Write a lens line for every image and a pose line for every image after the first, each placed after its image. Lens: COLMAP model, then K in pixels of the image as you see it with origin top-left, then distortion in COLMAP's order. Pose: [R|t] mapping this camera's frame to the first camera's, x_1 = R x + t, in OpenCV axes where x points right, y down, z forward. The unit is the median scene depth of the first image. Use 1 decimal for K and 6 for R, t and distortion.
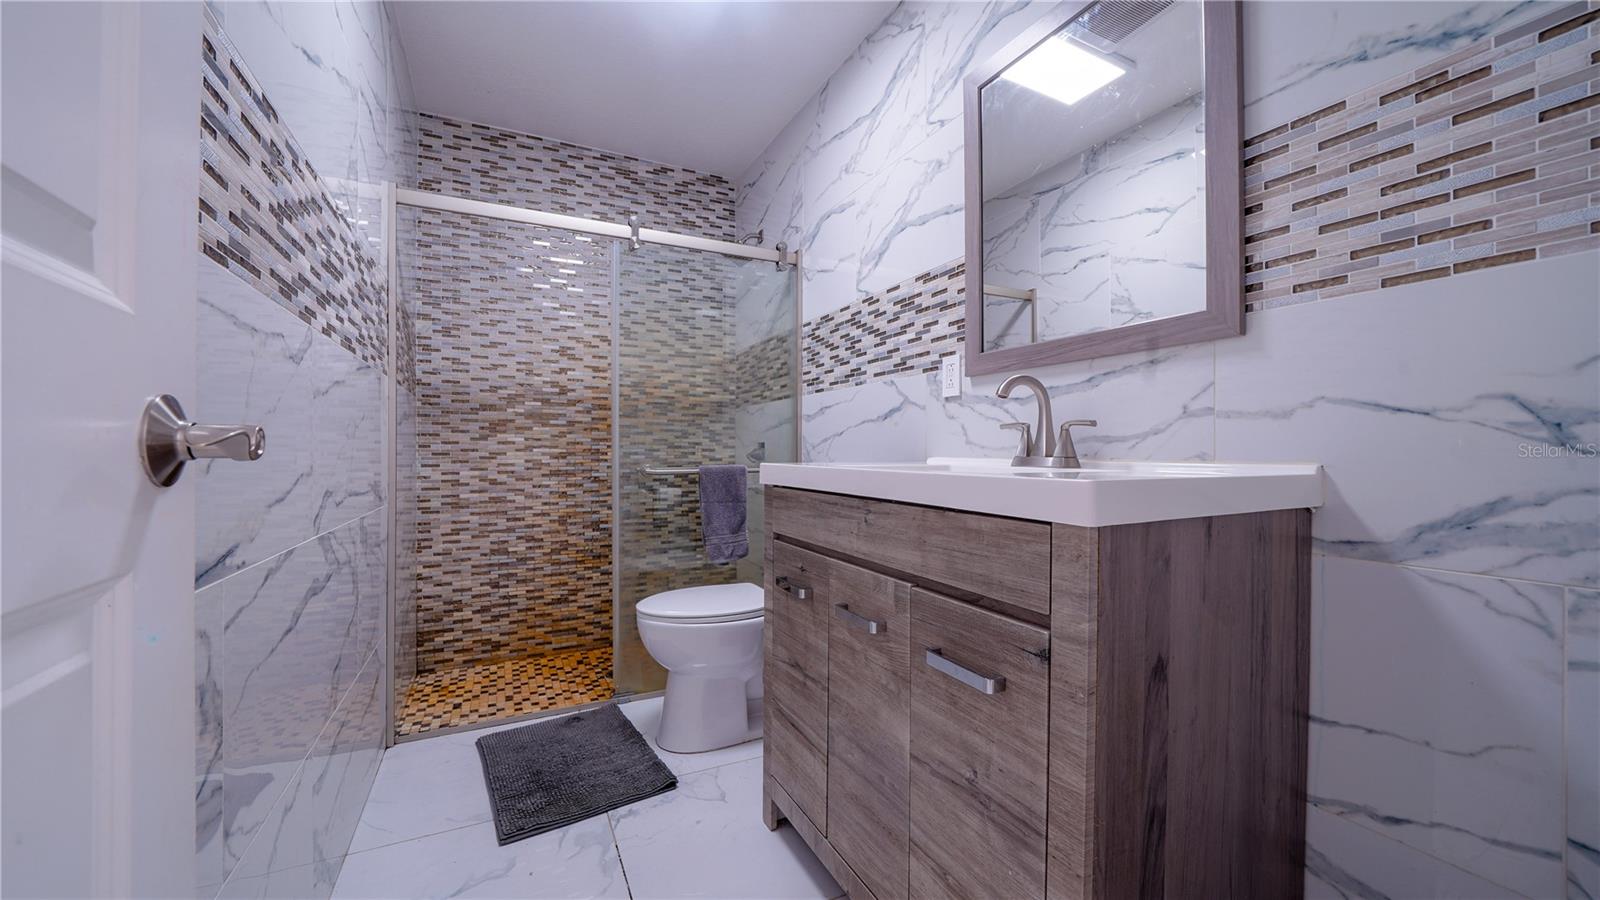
lens RADIAL K [[578.8, 0, 801.0], [0, 578.8, 455.2], [0, 0, 1]] dist [-0.012193, 0.000045]
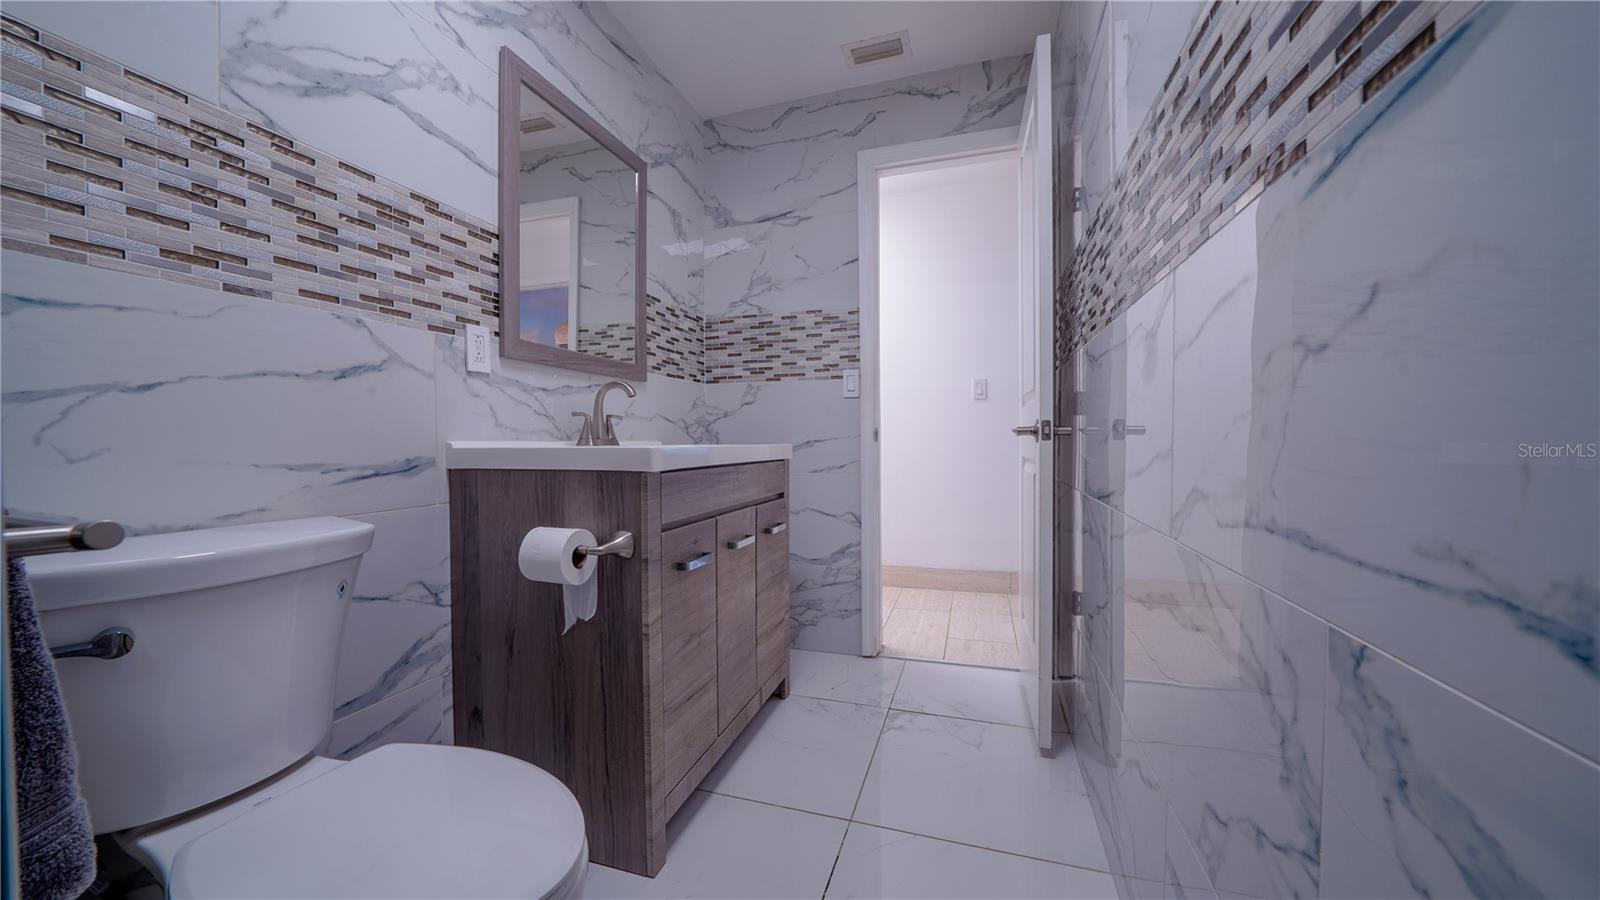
lens RADIAL K [[565.9, 0, 800.0], [0, 565.9, 450.0], [0, 0, 1]] dist [-0.029104, 0.005075]
pose [[-0.712413, -0.014146, 0.701618, -0.637825], [0.005509, 0.999653, 0.025750, -0.001357], [-0.701739, 0.022210, -0.712088, 1.165668]]
